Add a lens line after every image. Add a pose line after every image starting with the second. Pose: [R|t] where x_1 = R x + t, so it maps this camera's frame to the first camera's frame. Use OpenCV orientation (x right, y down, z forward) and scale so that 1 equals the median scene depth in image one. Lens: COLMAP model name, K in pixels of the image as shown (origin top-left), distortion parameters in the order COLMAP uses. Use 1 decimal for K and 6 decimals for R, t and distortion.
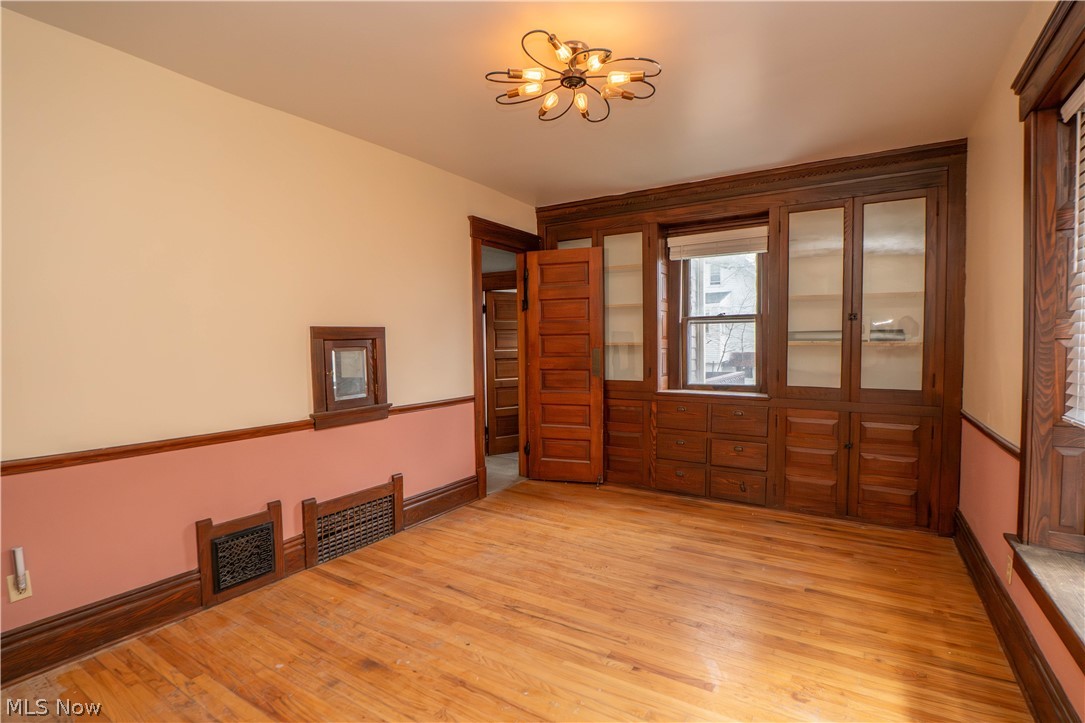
lens RADIAL K [[541.5, 0, 517.5], [0, 541.5, 360.8], [0, 0, 1]] dist [-0.039293, 0.009079]
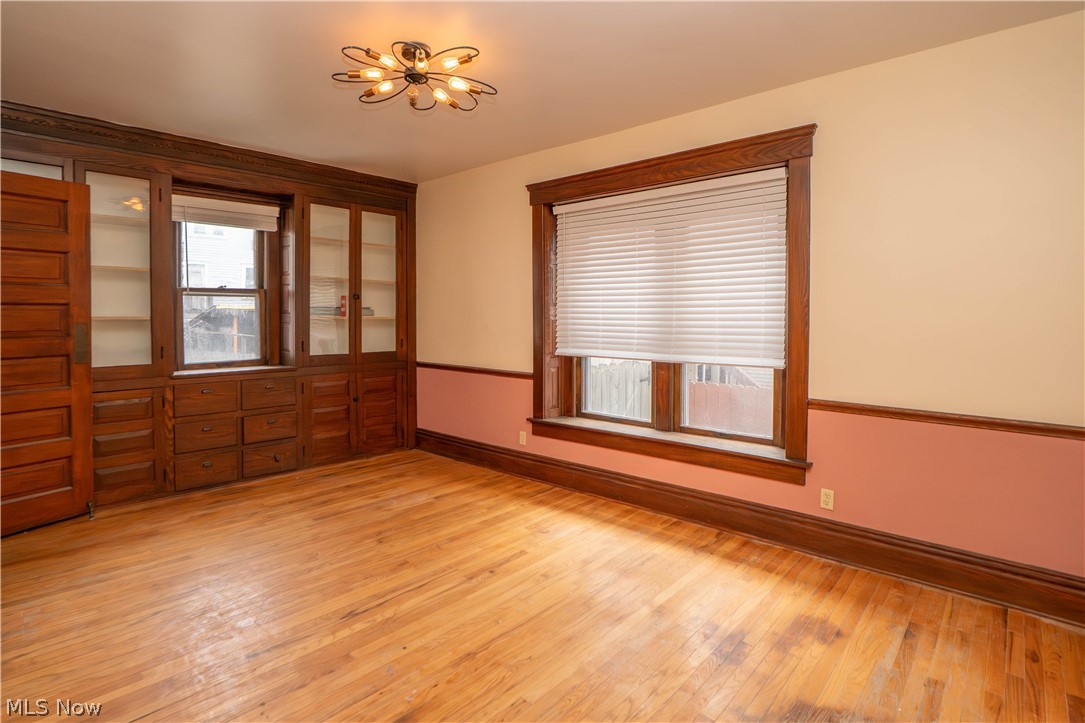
lens RADIAL K [[543.8, 0, 544.2], [0, 543.8, 313.3], [0, 0, 1]] dist [-0.038796, 0.008720]
pose [[0.149783, 0.009659, 0.988672, -0.564414], [0.031112, 0.999411, -0.014477, -0.010396], [-0.988229, 0.032927, 0.149394, 0.359106]]
